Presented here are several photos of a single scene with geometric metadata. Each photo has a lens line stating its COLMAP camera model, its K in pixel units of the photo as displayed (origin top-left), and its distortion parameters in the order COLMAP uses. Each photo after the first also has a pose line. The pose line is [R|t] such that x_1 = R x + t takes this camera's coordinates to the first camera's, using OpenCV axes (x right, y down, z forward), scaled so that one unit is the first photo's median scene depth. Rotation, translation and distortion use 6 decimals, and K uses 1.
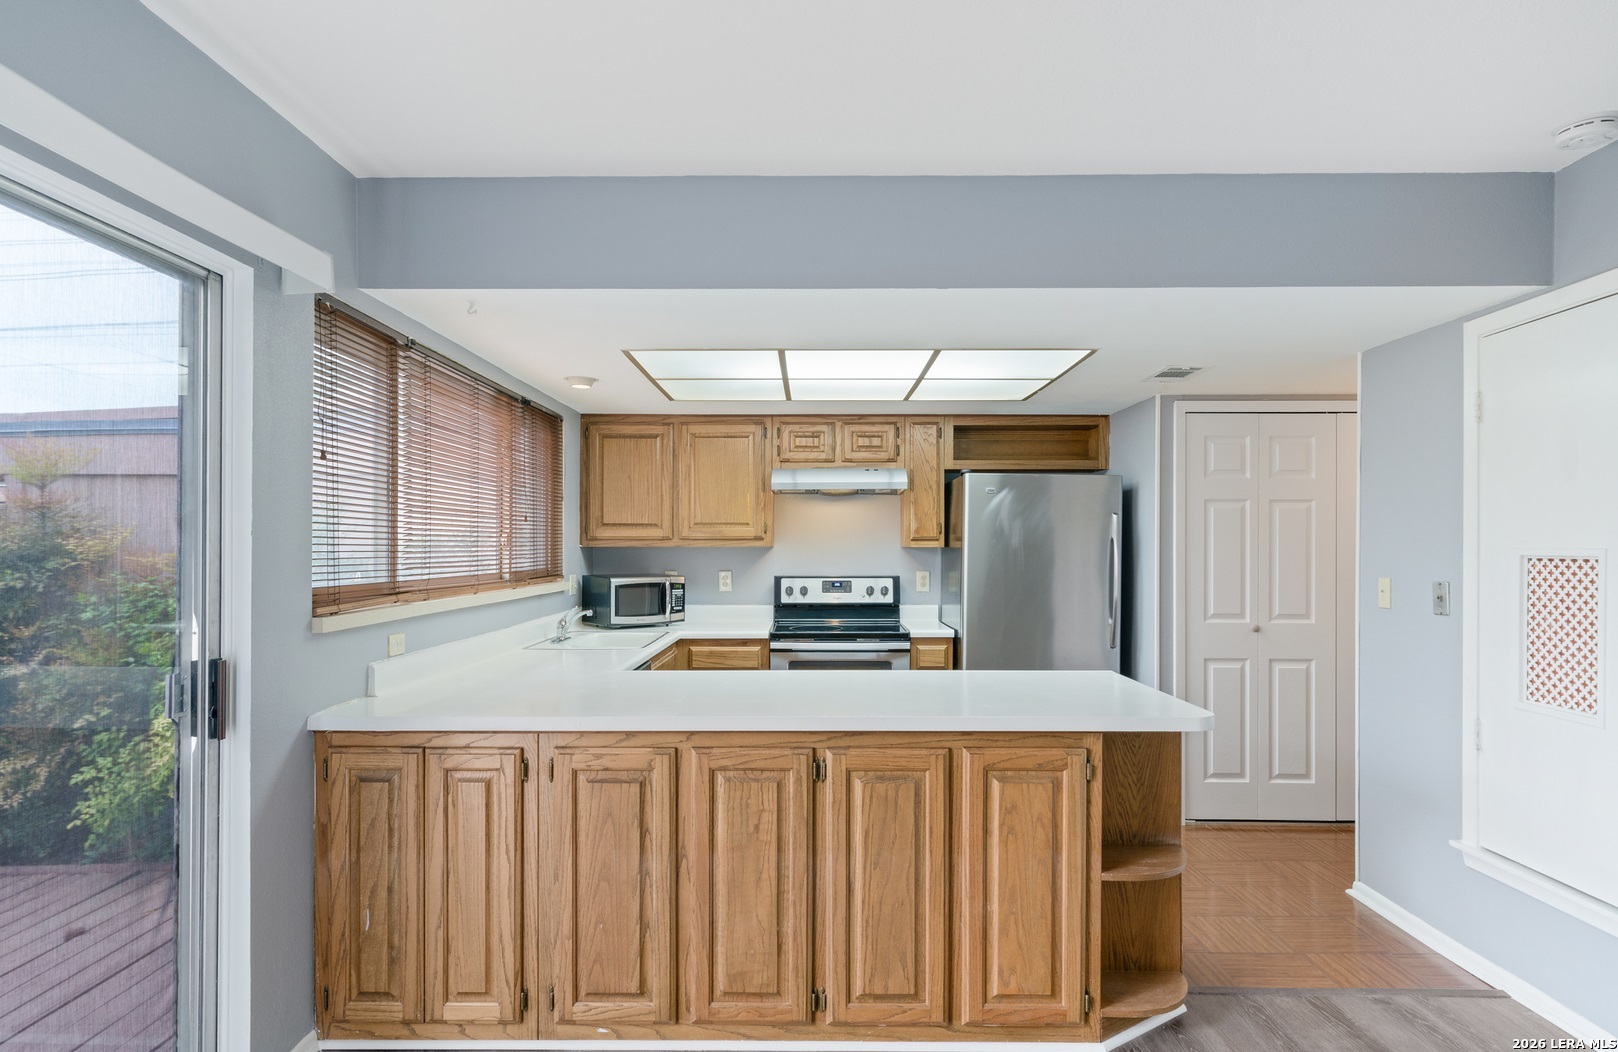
lens RADIAL K [[895.2, 0, 788.6], [0, 895.2, 551.0], [0, 0, 1]] dist [0.005652, 0.001241]
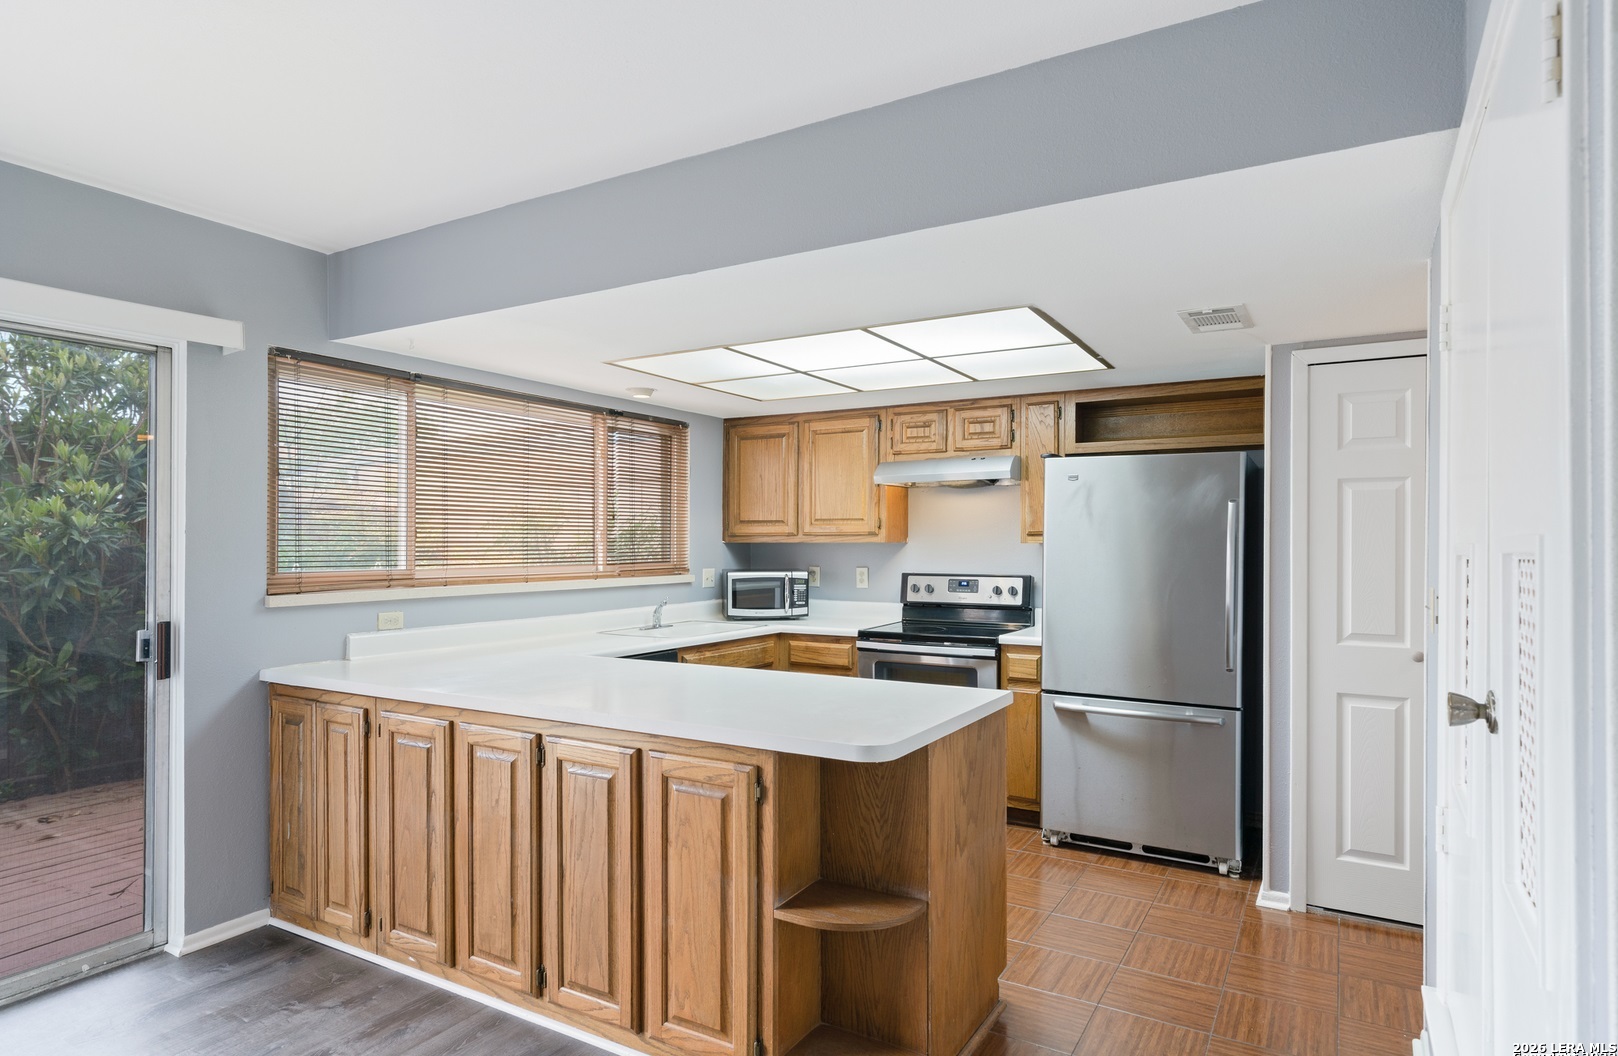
lens RADIAL K [[895.2, 0, 804.3], [0, 895.2, 544.8], [0, 0, 1]] dist [0.005652, 0.001241]
pose [[0.869766, 0.001622, -0.493461, 0.789070], [-0.003222, 0.999992, -0.002392, 0.000181], [0.493453, 0.003670, 0.869765, 0.234888]]
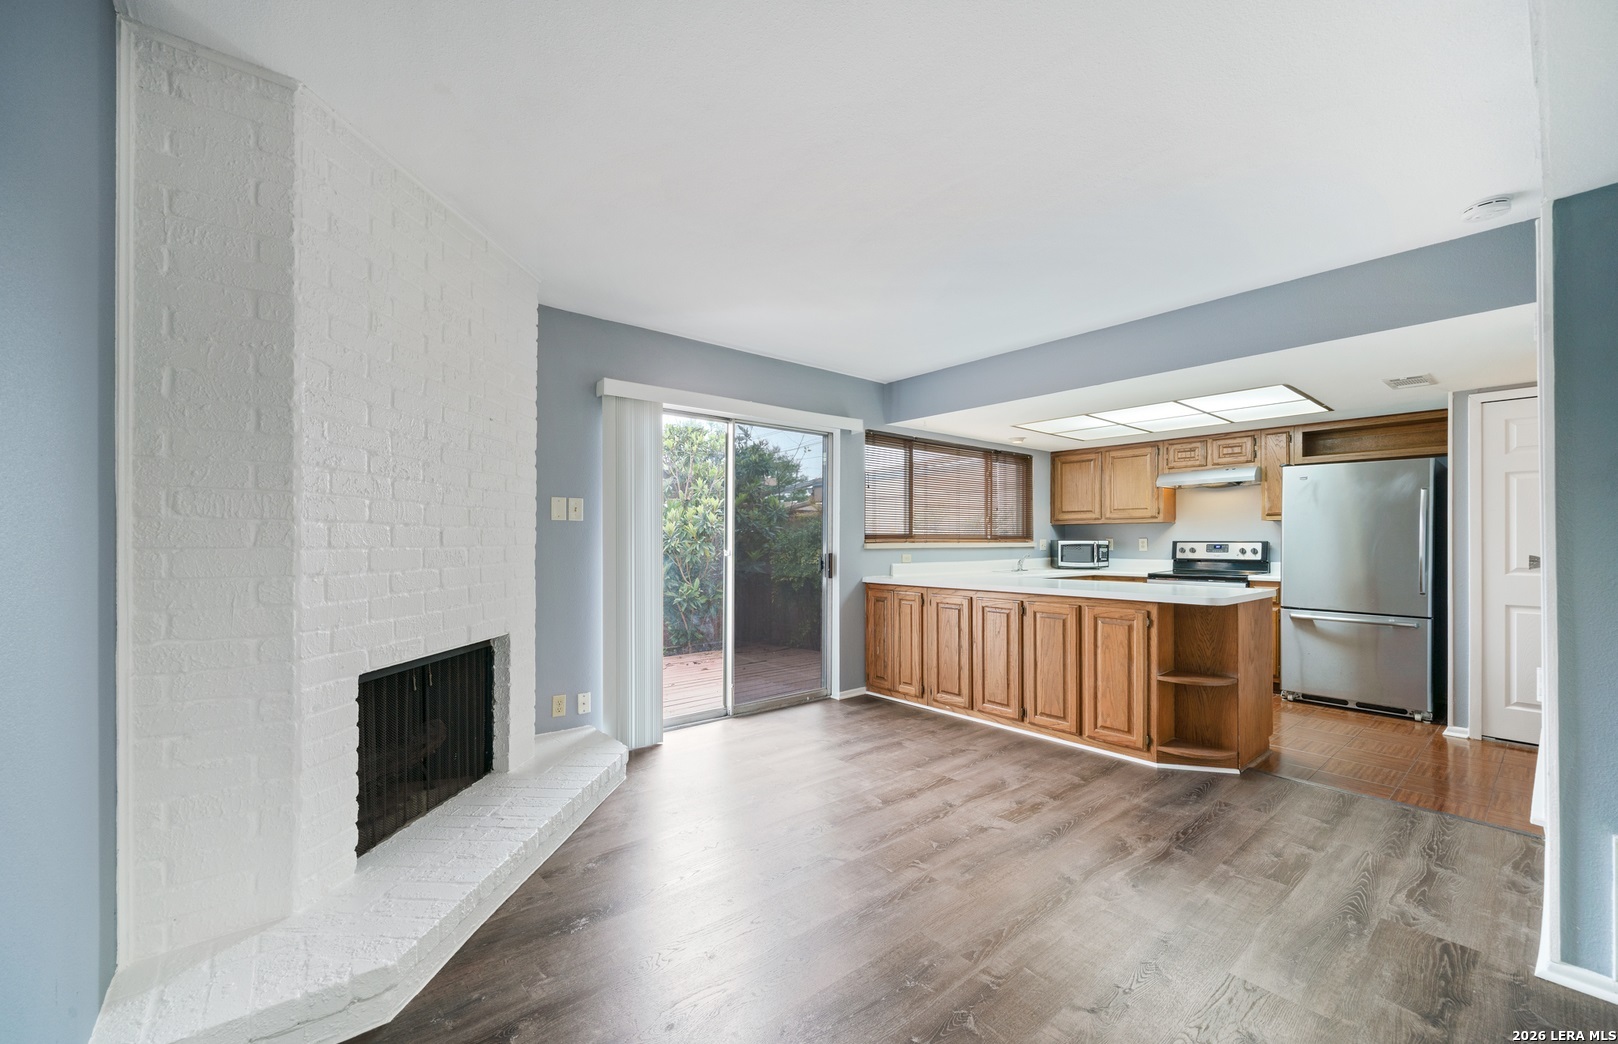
lens RADIAL K [[630.5, 0, 811.2], [0, 630.5, 538.4], [0, 0, 1]] dist [-0.001989, 0.000026]
pose [[0.658517, -0.002938, -0.752560, 0.858449], [-0.004041, 0.999964, -0.007440, 0.072712], [0.752555, 0.007941, 0.658481, -0.451878]]
